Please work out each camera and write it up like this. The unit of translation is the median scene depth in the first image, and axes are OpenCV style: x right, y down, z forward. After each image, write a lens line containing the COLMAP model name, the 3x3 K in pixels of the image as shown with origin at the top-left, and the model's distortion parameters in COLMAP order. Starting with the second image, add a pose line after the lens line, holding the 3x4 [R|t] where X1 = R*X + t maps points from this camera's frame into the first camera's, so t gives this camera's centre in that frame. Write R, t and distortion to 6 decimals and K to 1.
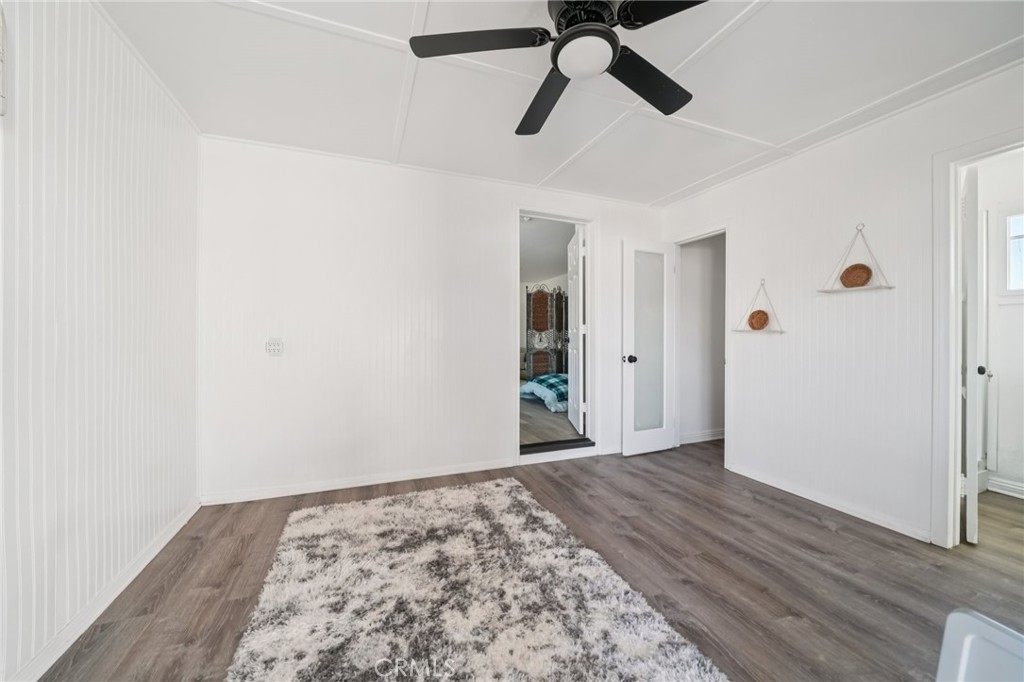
lens RADIAL K [[382.2, 0, 503.7], [0, 382.2, 336.6], [0, 0, 1]] dist [-0.011908, -0.000089]
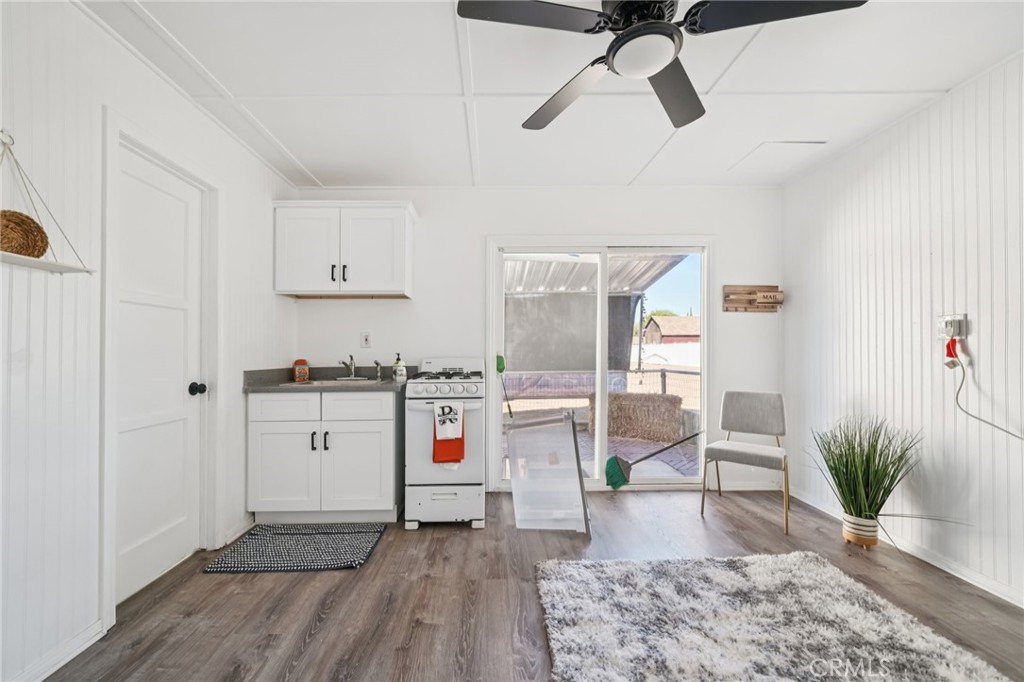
lens RADIAL K [[406.5, 0, 499.5], [0, 406.5, 347.7], [0, 0, 1]] dist [-0.002597, -0.000061]
pose [[-0.946311, -0.004937, 0.323219, 0.163509], [-0.003549, 0.999982, 0.004884, -0.008710], [-0.323238, 0.003474, -0.946311, 1.504722]]
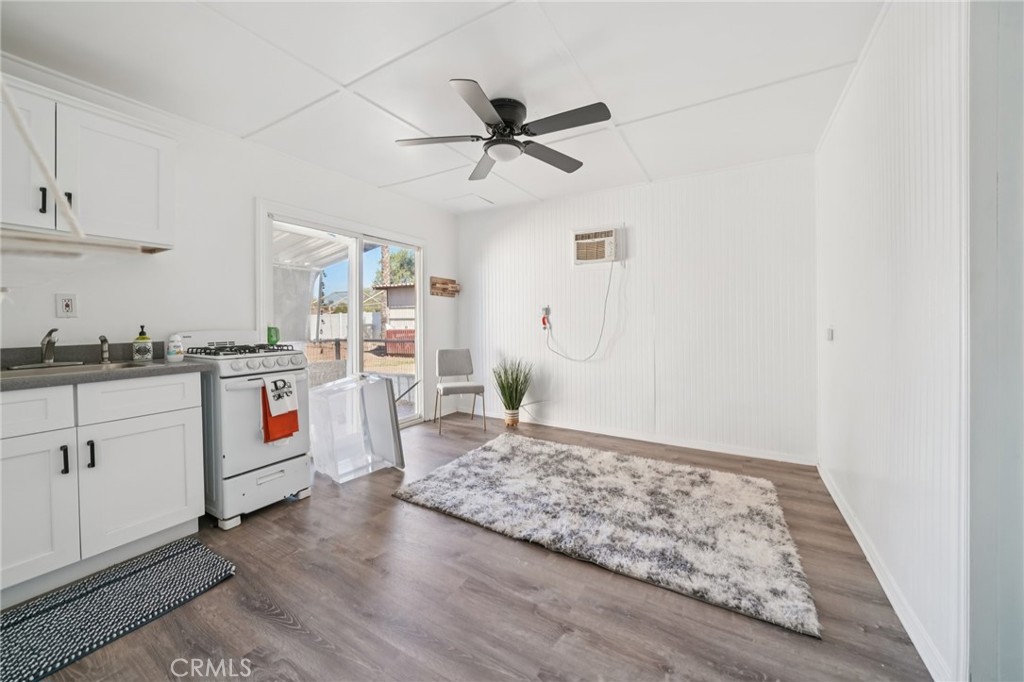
lens RADIAL K [[380.8, 0, 508.6], [0, 380.8, 321.0], [0, 0, 1]] dist [-0.002379, -0.000085]
pose [[-0.776367, -0.008824, -0.630220, 0.905417], [-0.010952, 0.999940, -0.000509, -0.002034], [0.630186, 0.006507, -0.776417, 1.663587]]
